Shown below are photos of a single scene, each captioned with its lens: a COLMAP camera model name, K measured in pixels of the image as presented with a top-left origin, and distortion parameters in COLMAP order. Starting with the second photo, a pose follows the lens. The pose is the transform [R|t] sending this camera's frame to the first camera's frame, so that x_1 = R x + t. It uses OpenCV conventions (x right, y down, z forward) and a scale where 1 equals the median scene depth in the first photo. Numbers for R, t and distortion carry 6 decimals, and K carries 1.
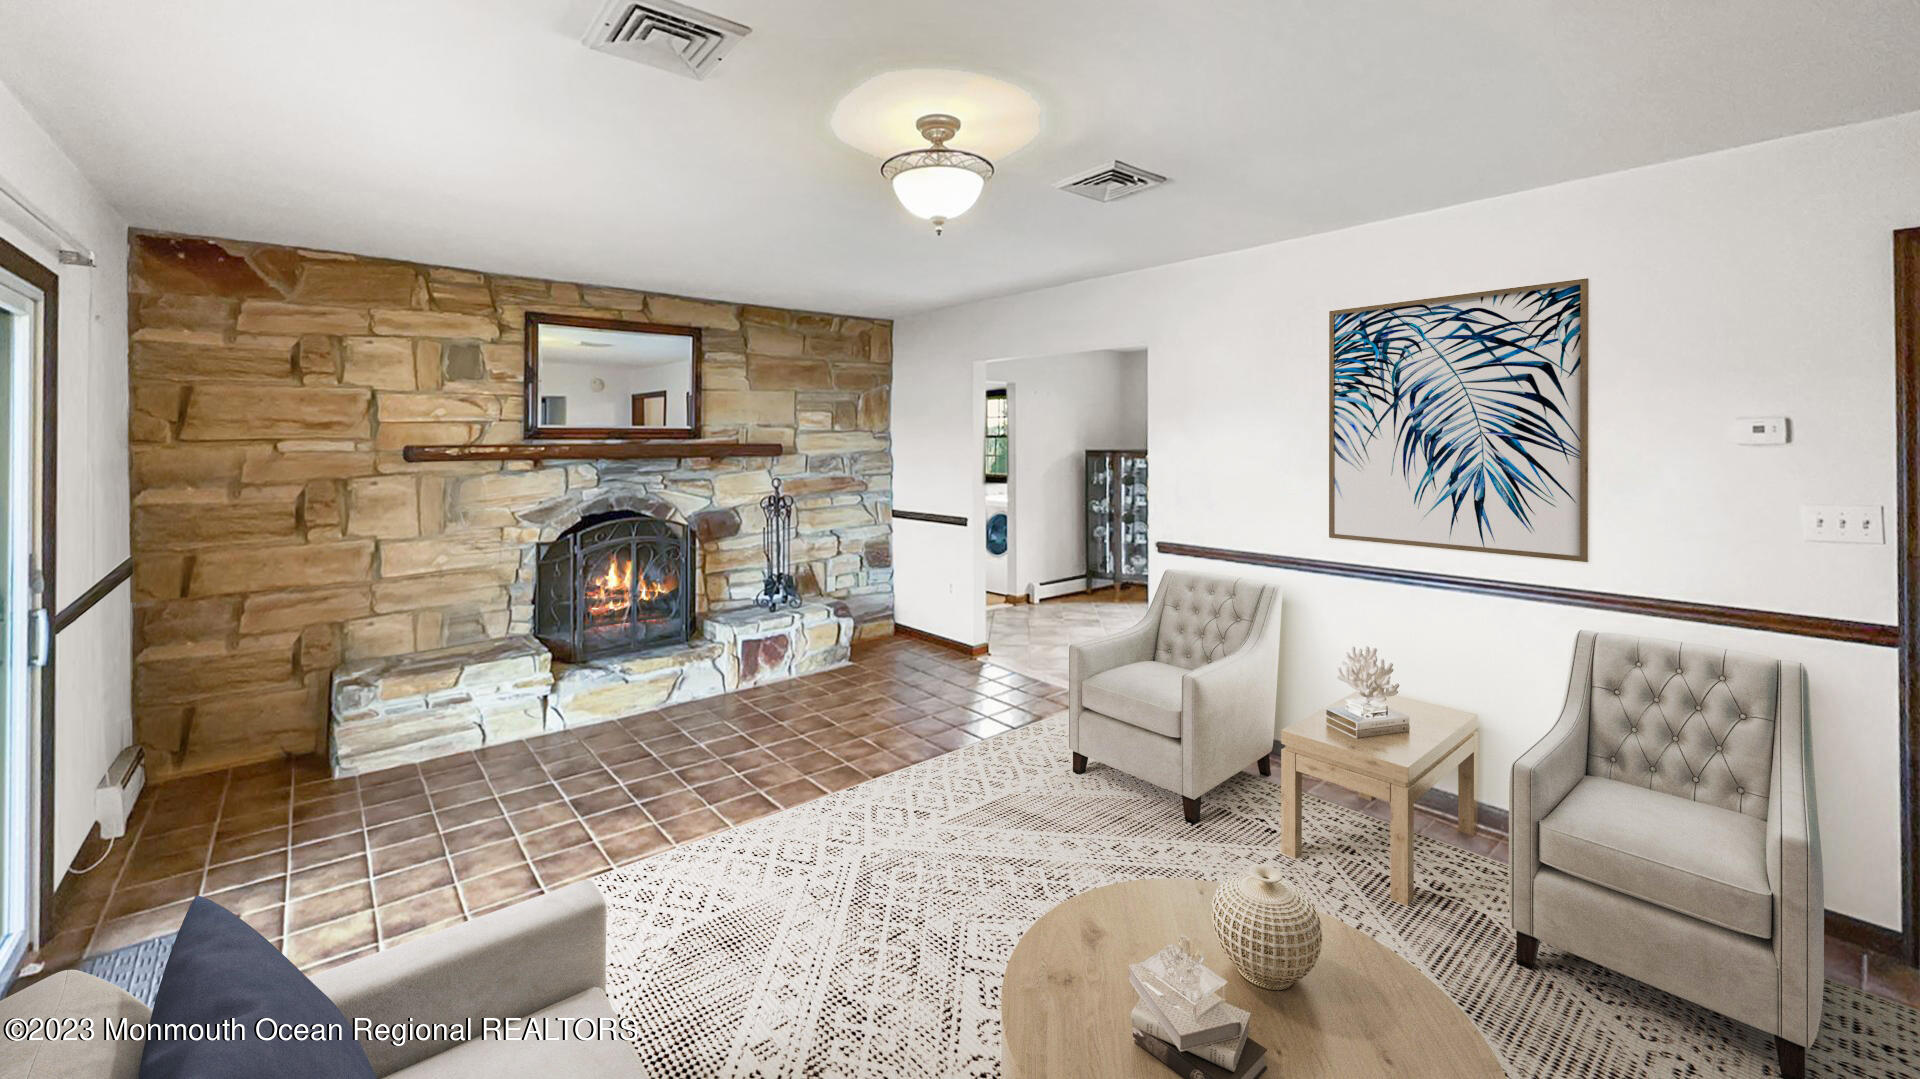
lens RADIAL K [[767.3, 0, 935.4], [0, 767.3, 502.8], [0, 0, 1]] dist [-0.001416, 0.000073]
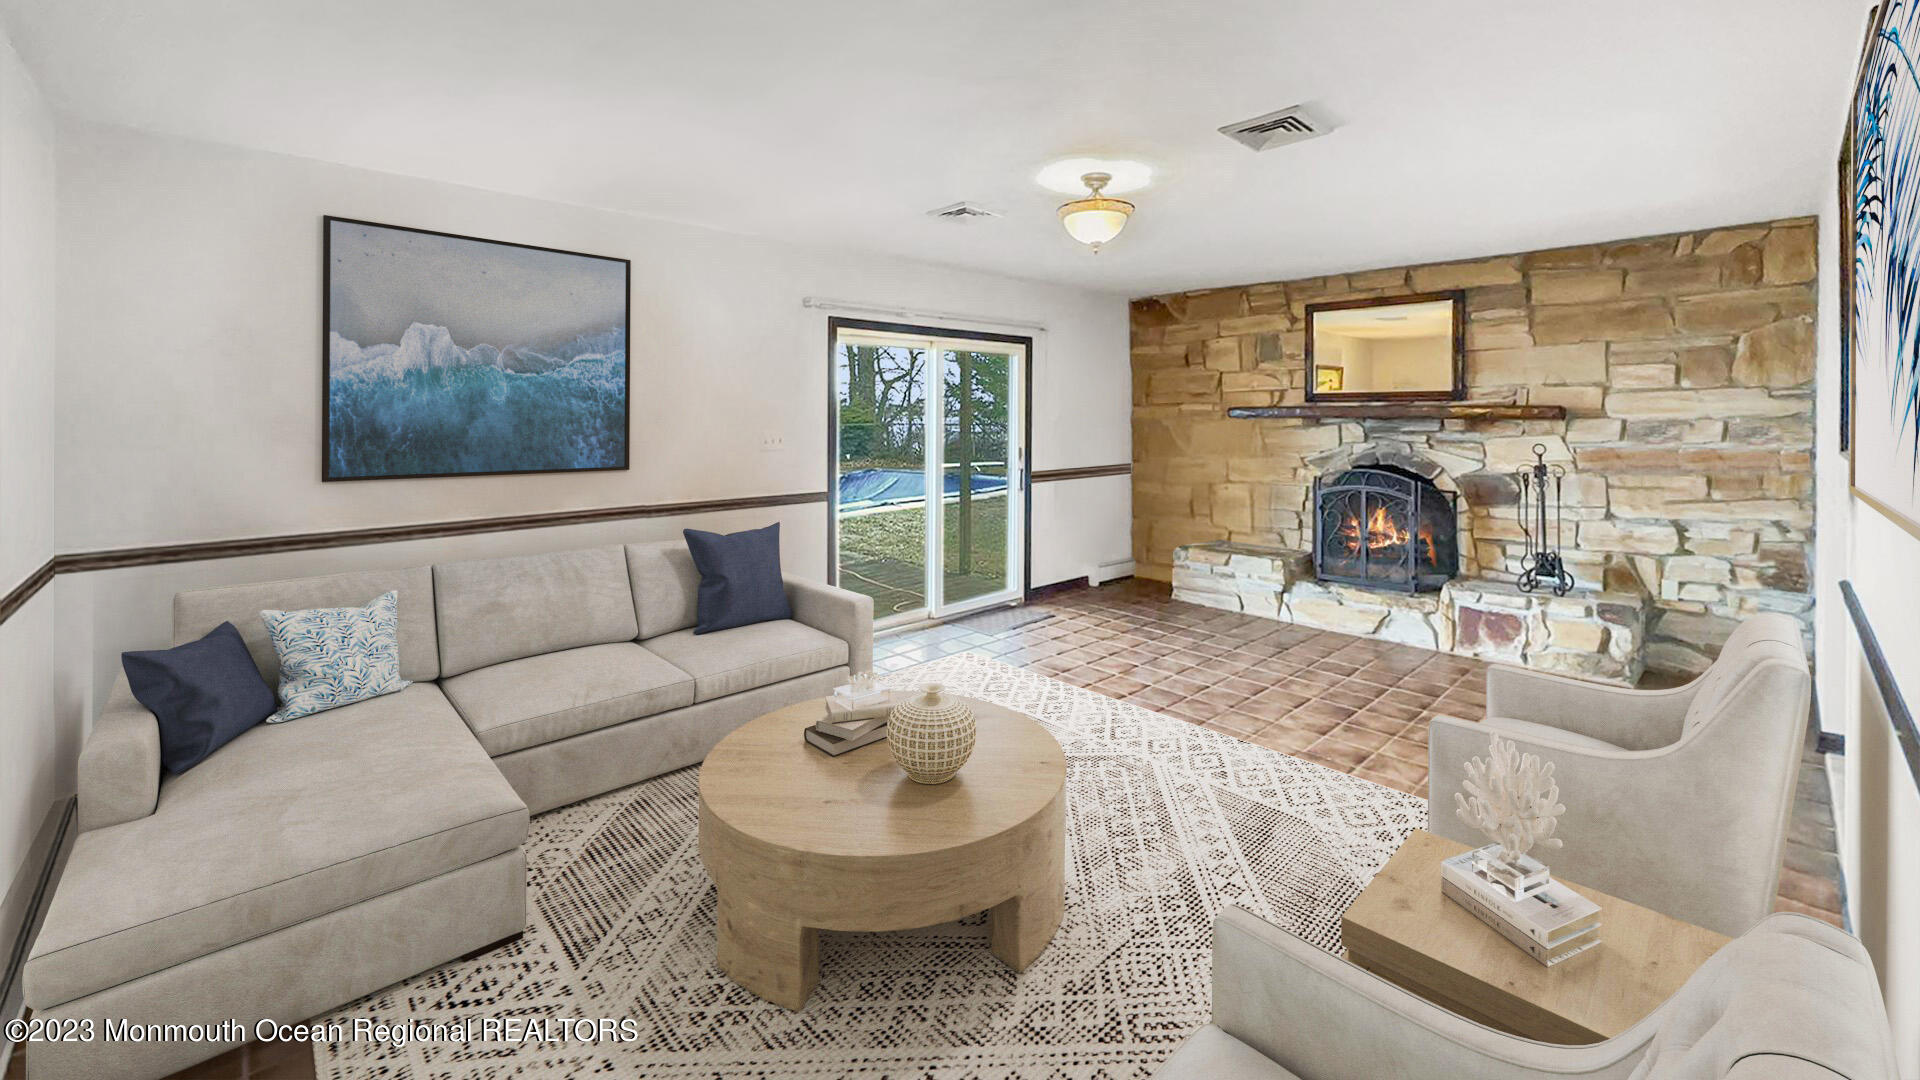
lens RADIAL K [[767.3, 0, 956.0], [0, 767.3, 540.8], [0, 0, 1]] dist [-0.001416, 0.000073]
pose [[0.073805, 0.167457, -0.983113, 0.691482], [-0.080277, 0.983600, 0.161513, -0.011602], [0.994036, 0.067001, 0.086037, 0.270515]]
